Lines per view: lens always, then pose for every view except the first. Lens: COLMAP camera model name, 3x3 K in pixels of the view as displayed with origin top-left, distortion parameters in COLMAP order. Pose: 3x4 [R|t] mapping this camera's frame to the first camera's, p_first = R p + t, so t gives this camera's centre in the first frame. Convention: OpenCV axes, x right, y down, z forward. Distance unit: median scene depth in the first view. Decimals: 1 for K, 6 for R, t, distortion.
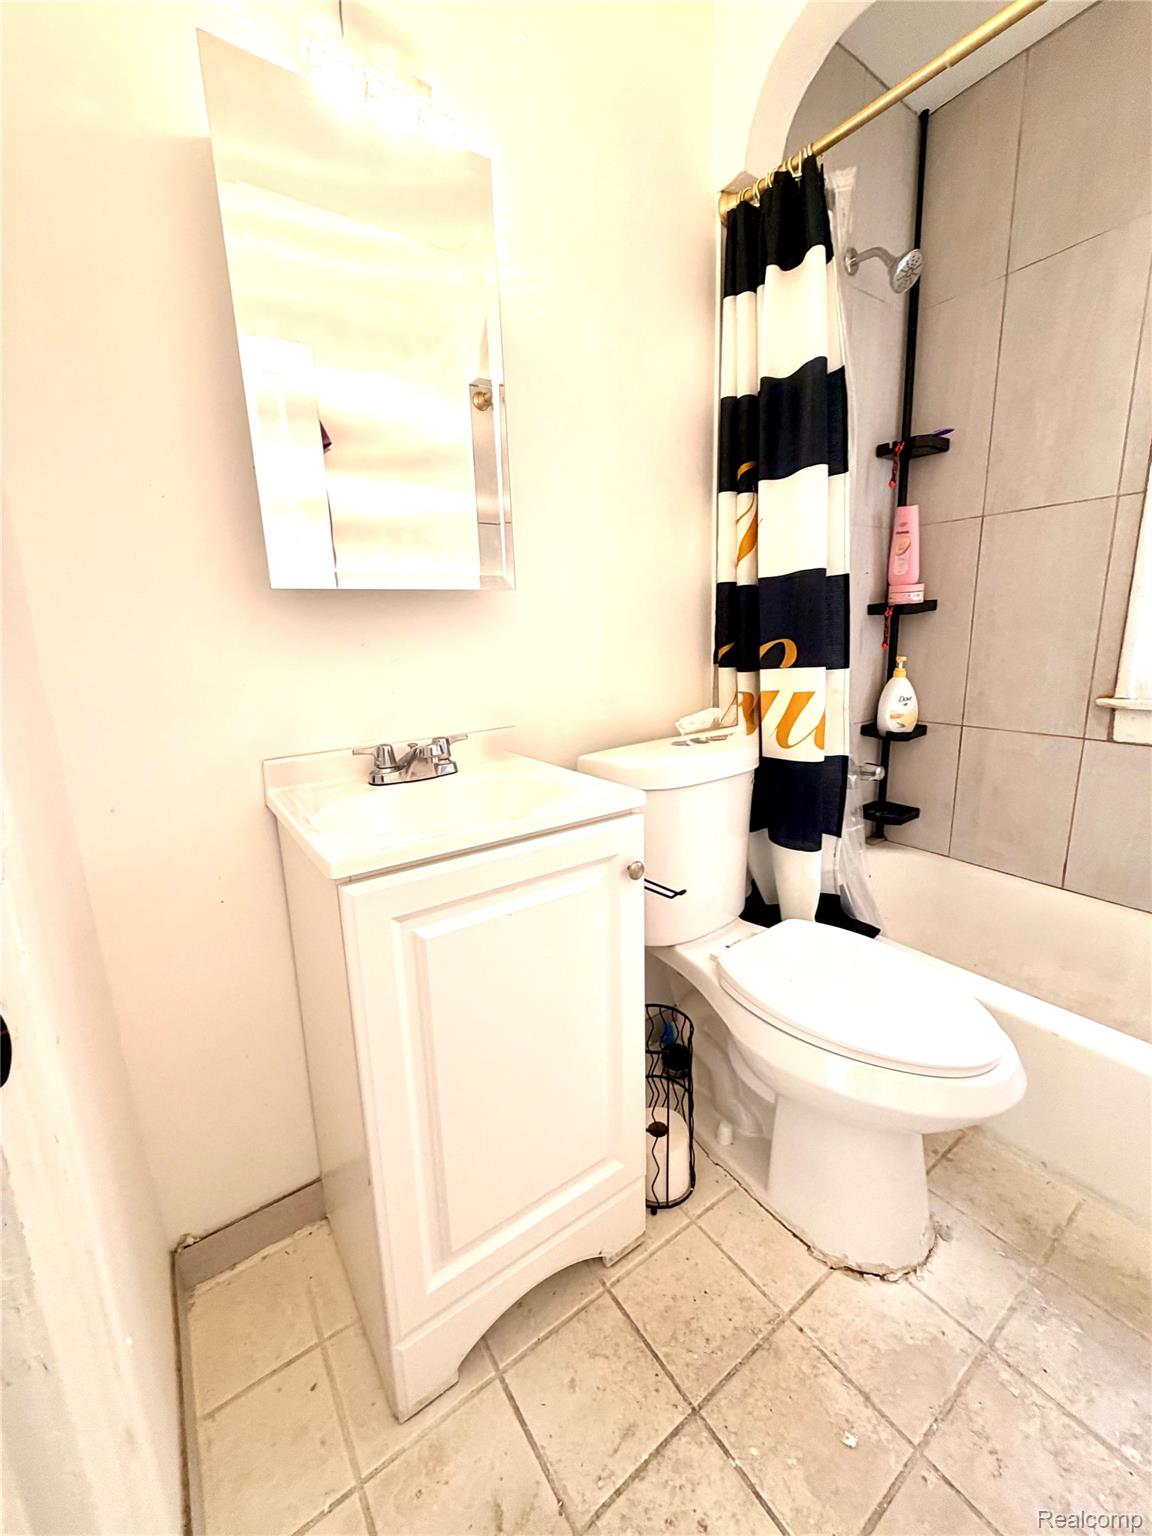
lens RADIAL K [[614.7, 0, 576.5], [0, 614.7, 760.9], [0, 0, 1]] dist [-0.000149, 0.000338]
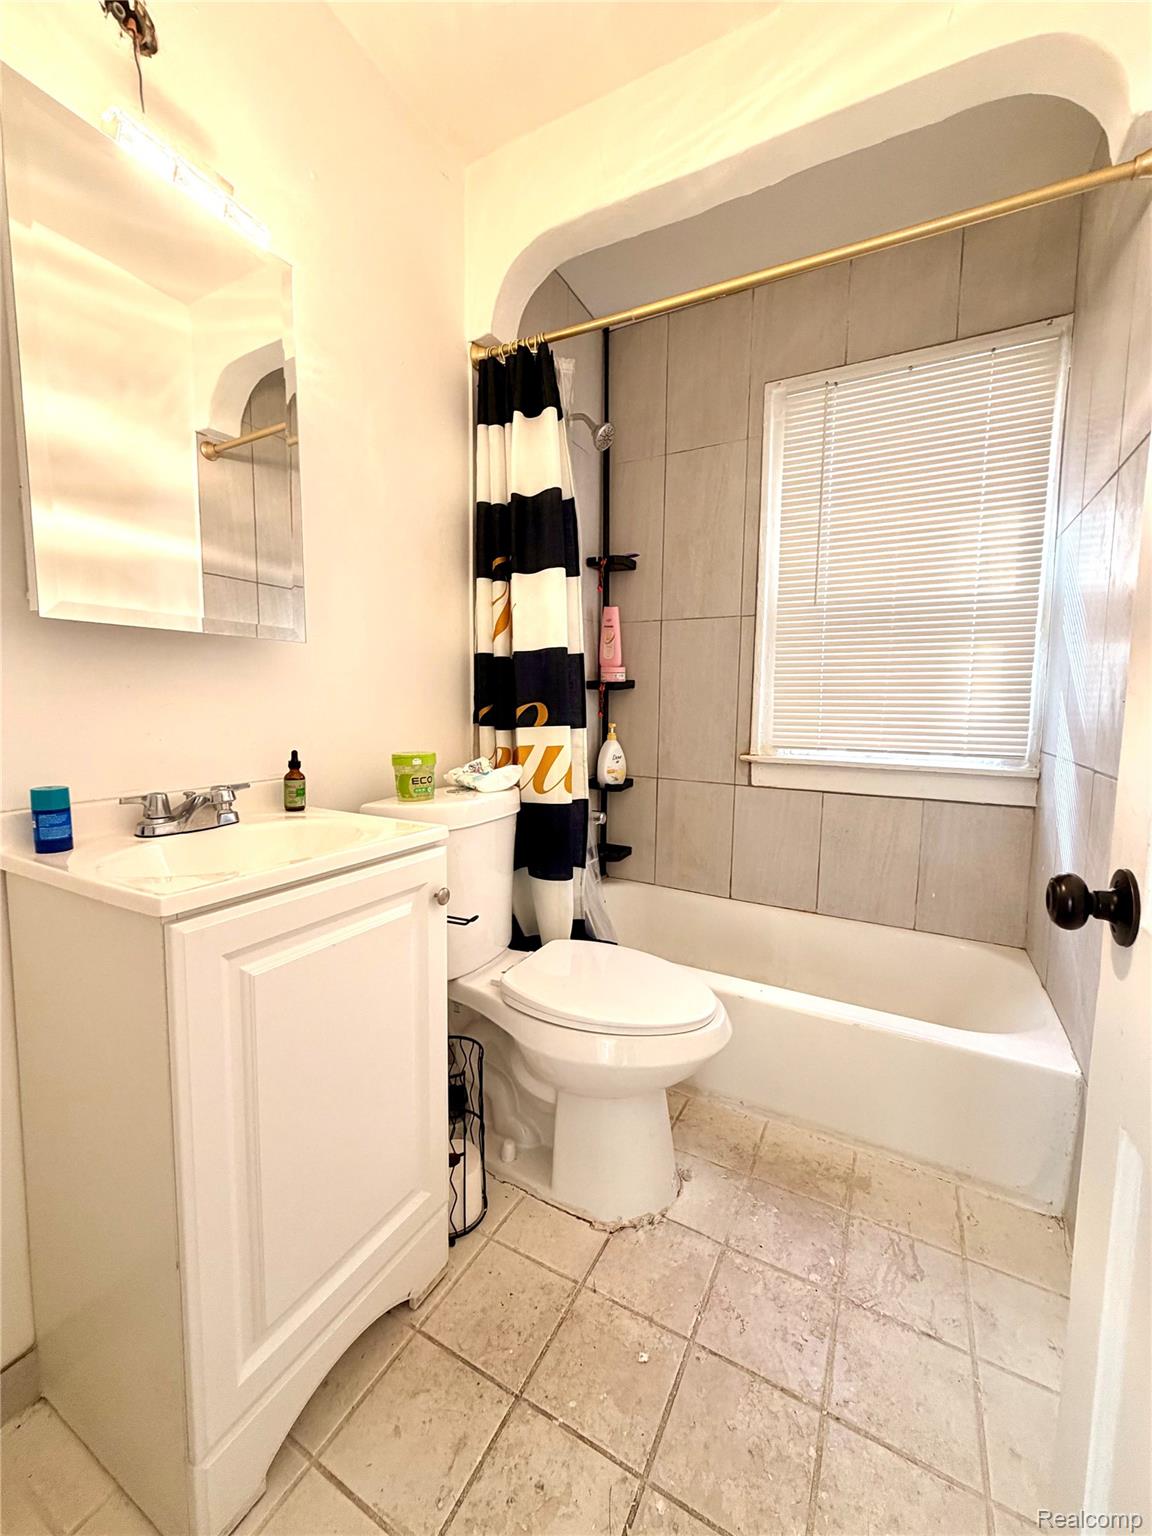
lens RADIAL K [[614.7, 0, 576.5], [0, 614.7, 760.9], [0, 0, 1]] dist [-0.000149, 0.000338]
pose [[0.895033, -0.000178, 0.445999, -0.142283], [0.052407, 0.993114, -0.104774, 0.049631], [-0.442909, 0.117150, 0.888880, -0.097395]]
